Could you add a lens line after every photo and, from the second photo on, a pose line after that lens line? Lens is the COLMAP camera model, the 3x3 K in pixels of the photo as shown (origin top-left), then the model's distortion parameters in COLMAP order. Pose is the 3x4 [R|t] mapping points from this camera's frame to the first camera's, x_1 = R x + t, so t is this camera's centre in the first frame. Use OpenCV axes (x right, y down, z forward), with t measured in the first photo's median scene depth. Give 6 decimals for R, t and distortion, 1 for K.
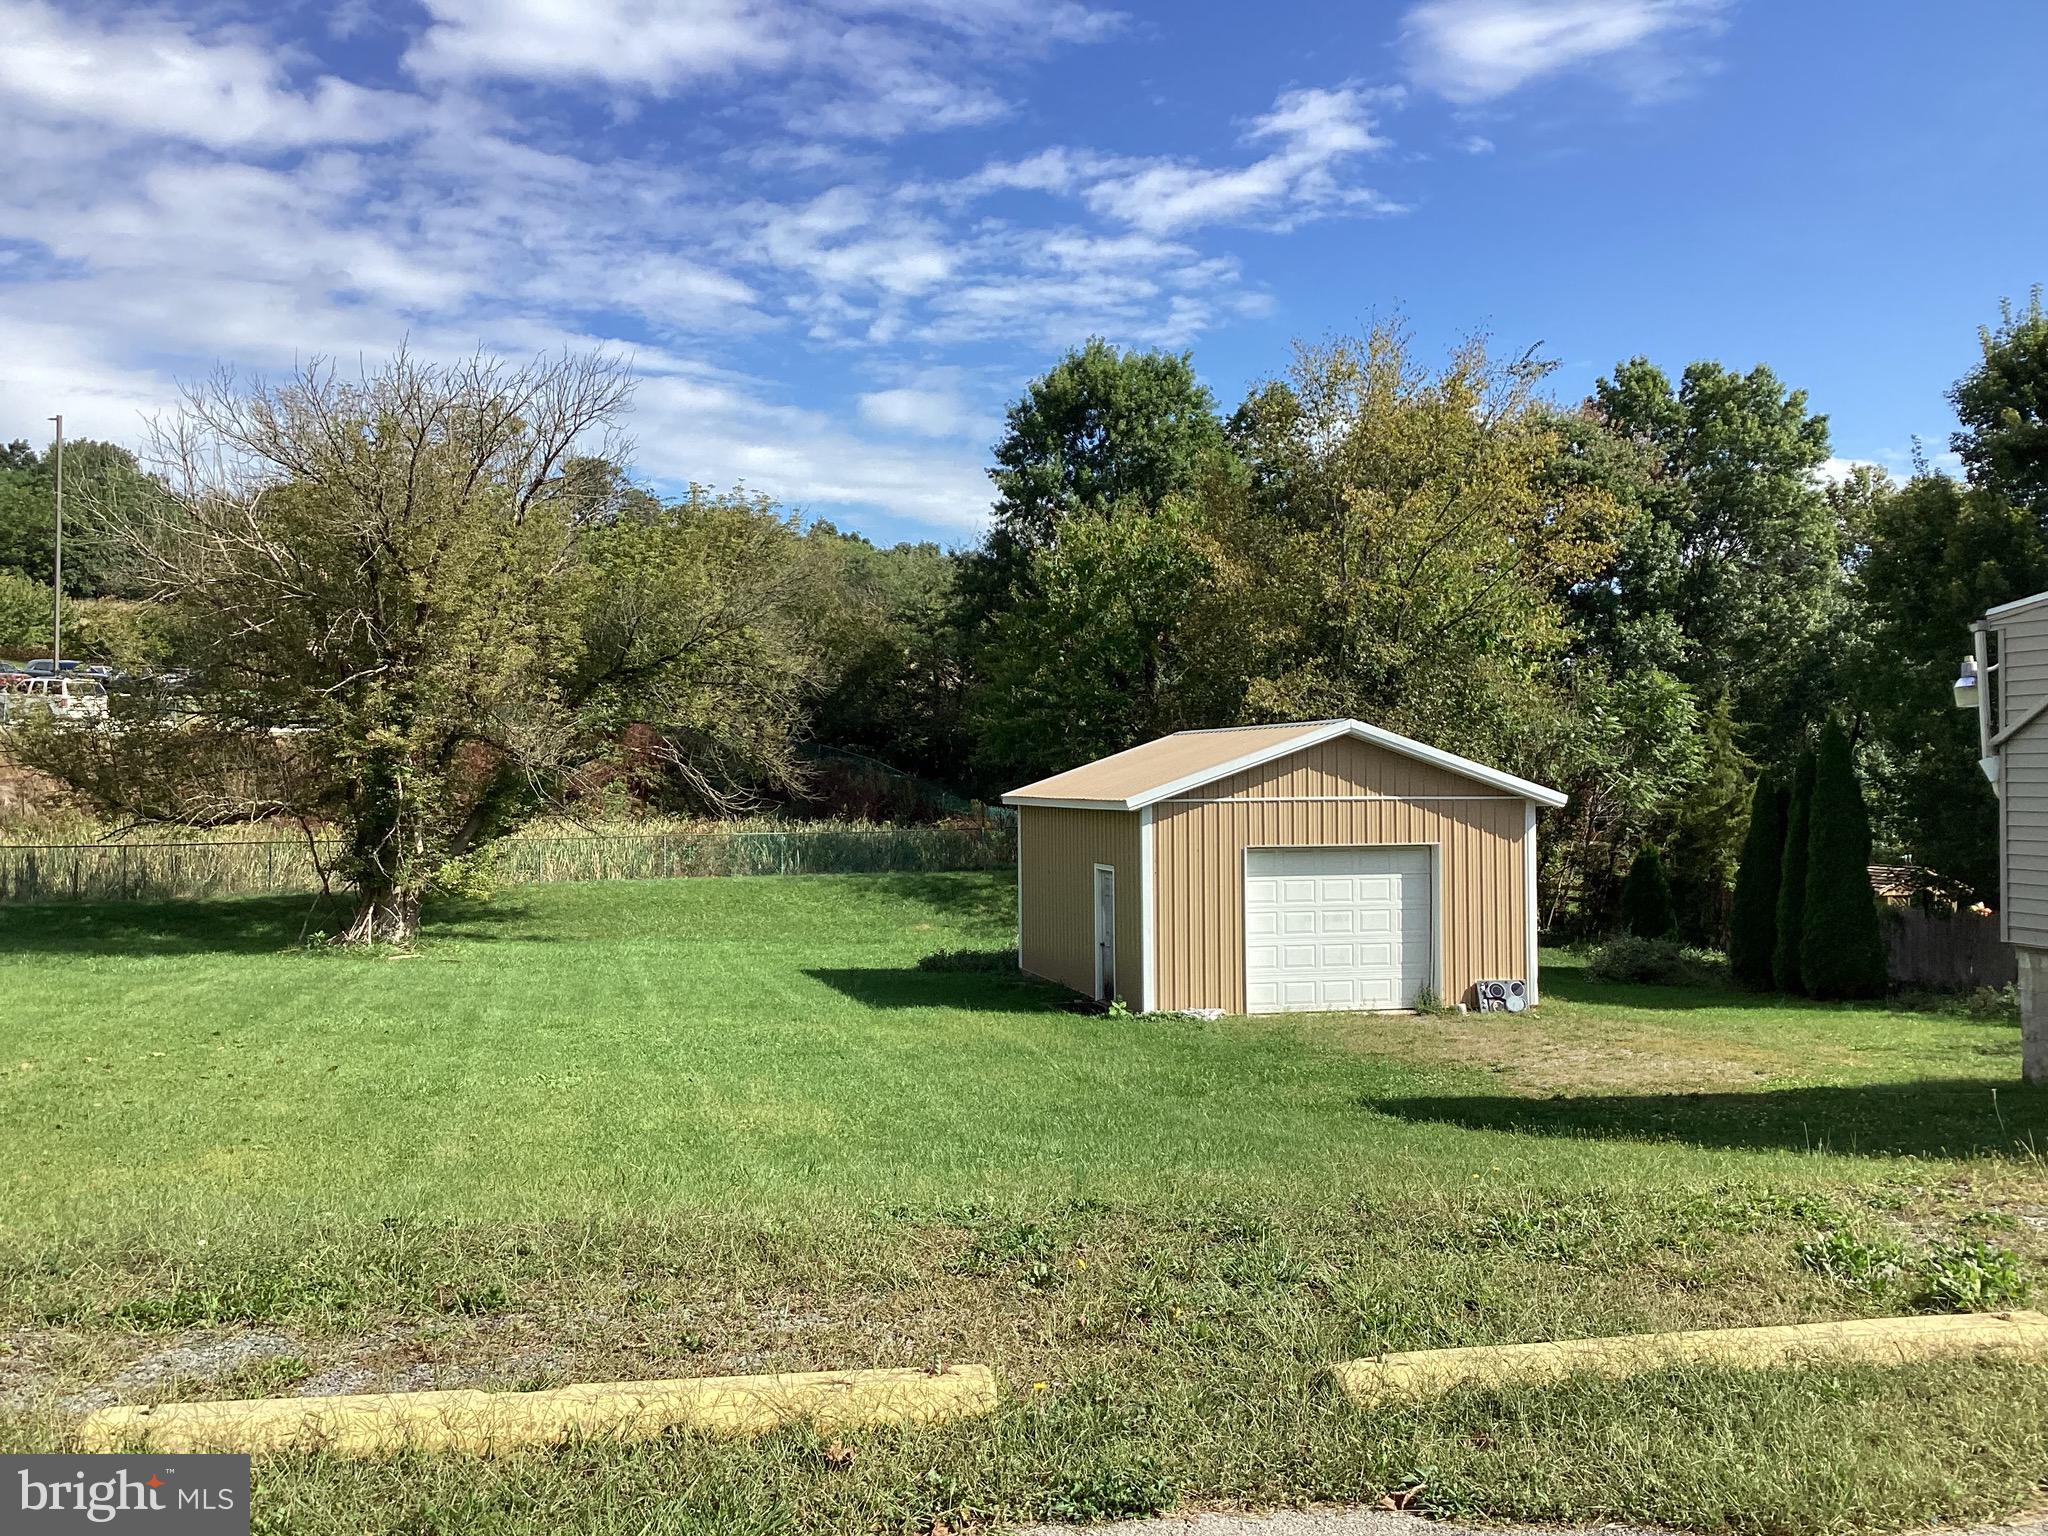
lens RADIAL K [[1840.0, 0, 1025.6], [0, 1840.0, 760.1], [0, 0, 1]] dist [0.117801, -0.203944]
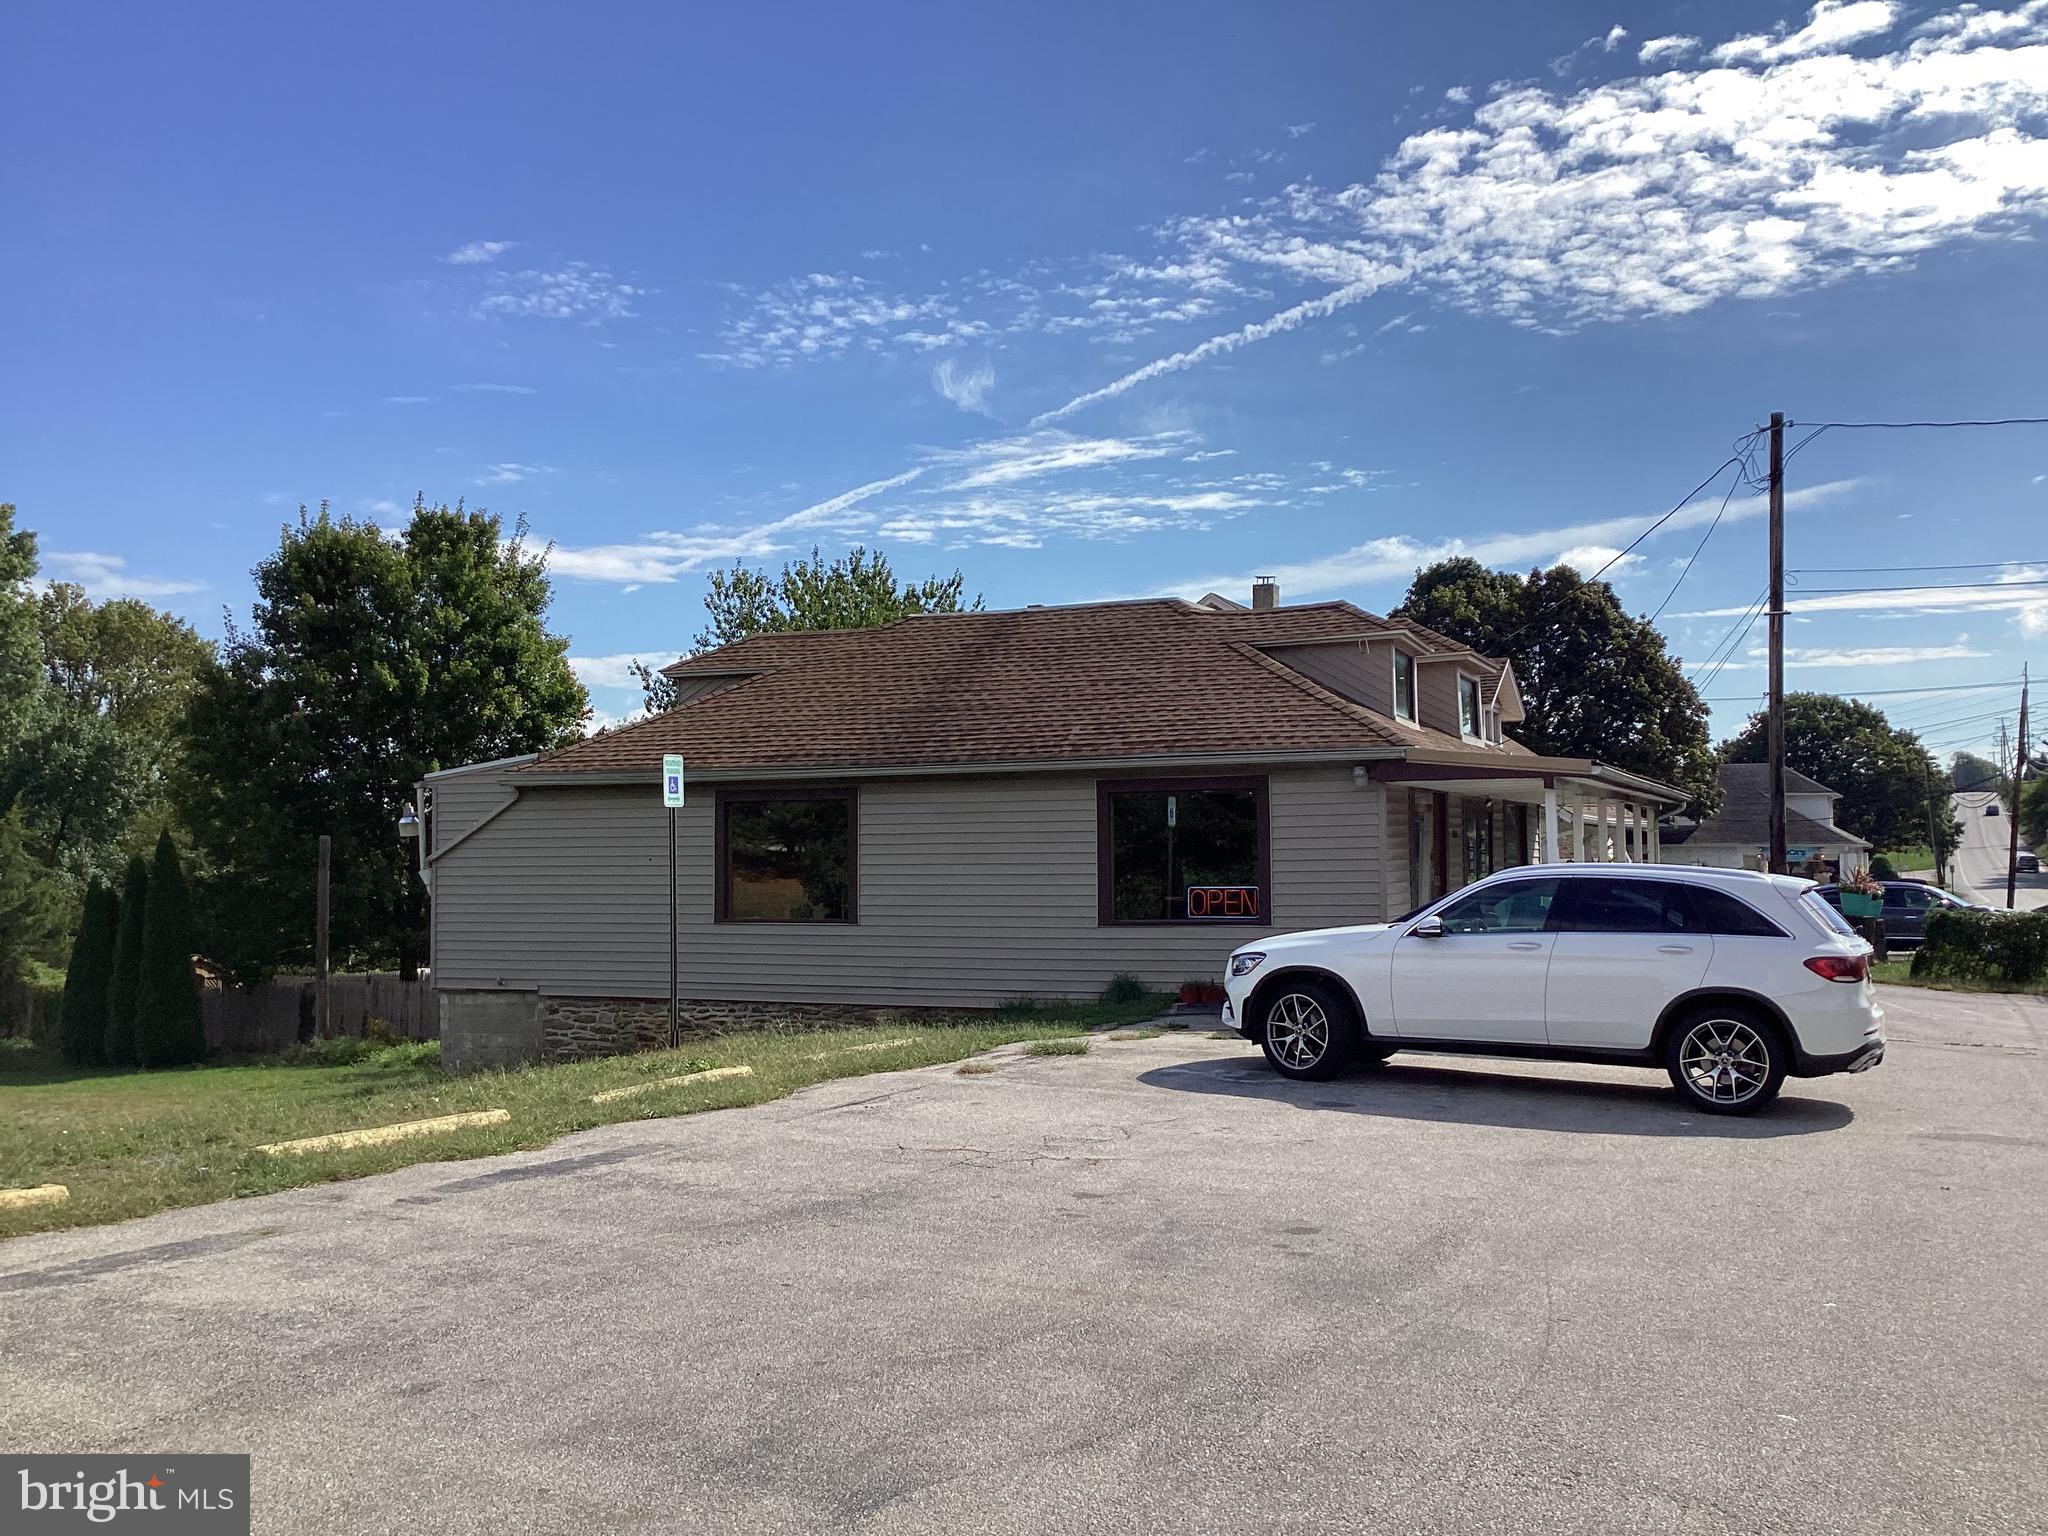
lens RADIAL K [[1840.0, 0, 1019.8], [0, 1840.0, 768.9], [0, 0, 1]] dist [0.117801, -0.203944]
pose [[0.587983, 0.046348, 0.807544, -0.162247], [-0.007523, 0.998627, -0.051837, -0.003190], [-0.808838, 0.024405, 0.587525, -0.111724]]
